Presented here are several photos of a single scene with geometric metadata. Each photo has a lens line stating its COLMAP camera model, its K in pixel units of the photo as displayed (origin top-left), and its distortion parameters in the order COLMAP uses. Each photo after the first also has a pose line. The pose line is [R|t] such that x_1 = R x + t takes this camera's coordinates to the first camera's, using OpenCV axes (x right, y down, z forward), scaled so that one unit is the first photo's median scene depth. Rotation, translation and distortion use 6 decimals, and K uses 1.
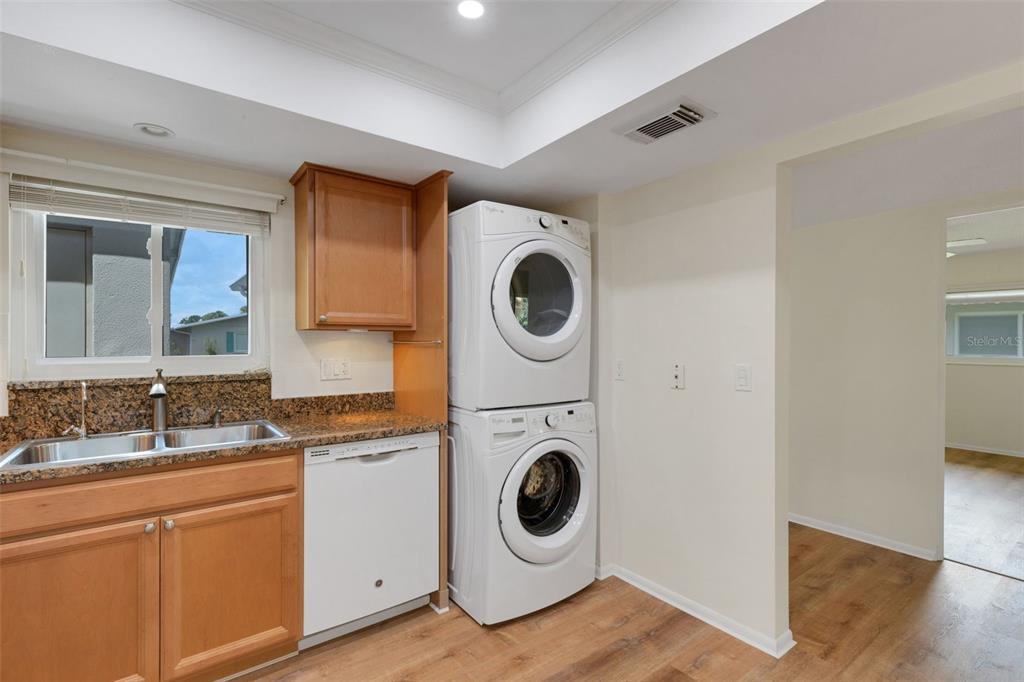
lens RADIAL K [[483.8, 0, 512.0], [0, 483.8, 341.0], [0, 0, 1]] dist [0.003789, 0.000153]
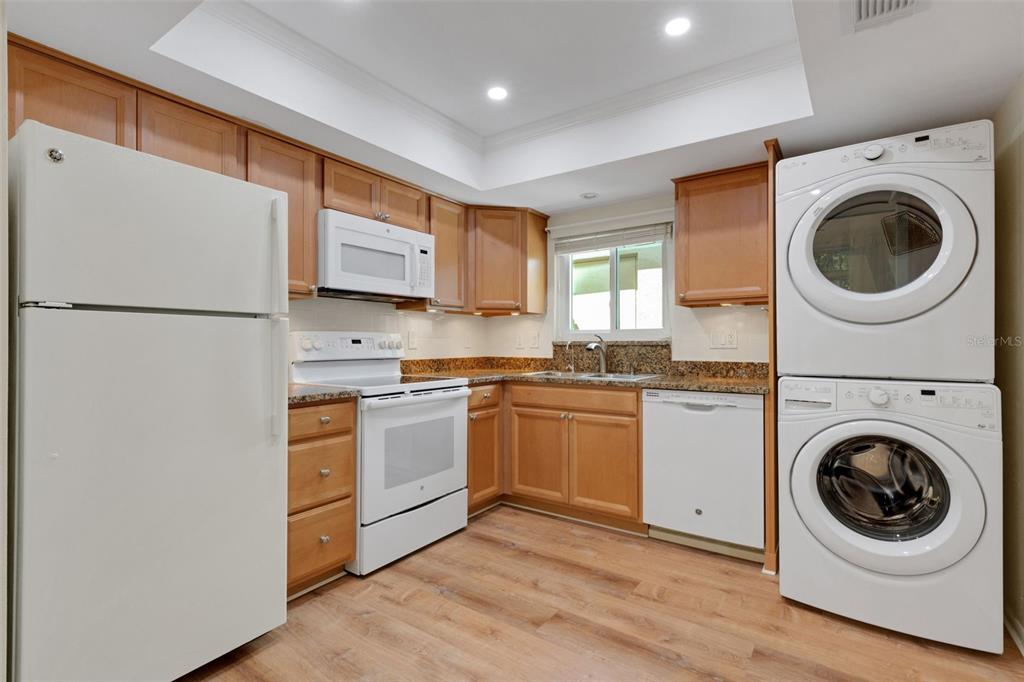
lens RADIAL K [[491.9, 0, 512.0], [0, 491.9, 341.0], [0, 0, 1]] dist [0.023934, -0.000146]
pose [[0.302290, -0.005633, -0.953199, 0.713578], [0.002319, 0.999984, -0.005174, 0.076335], [0.953213, -0.000647, 0.302298, 0.174444]]
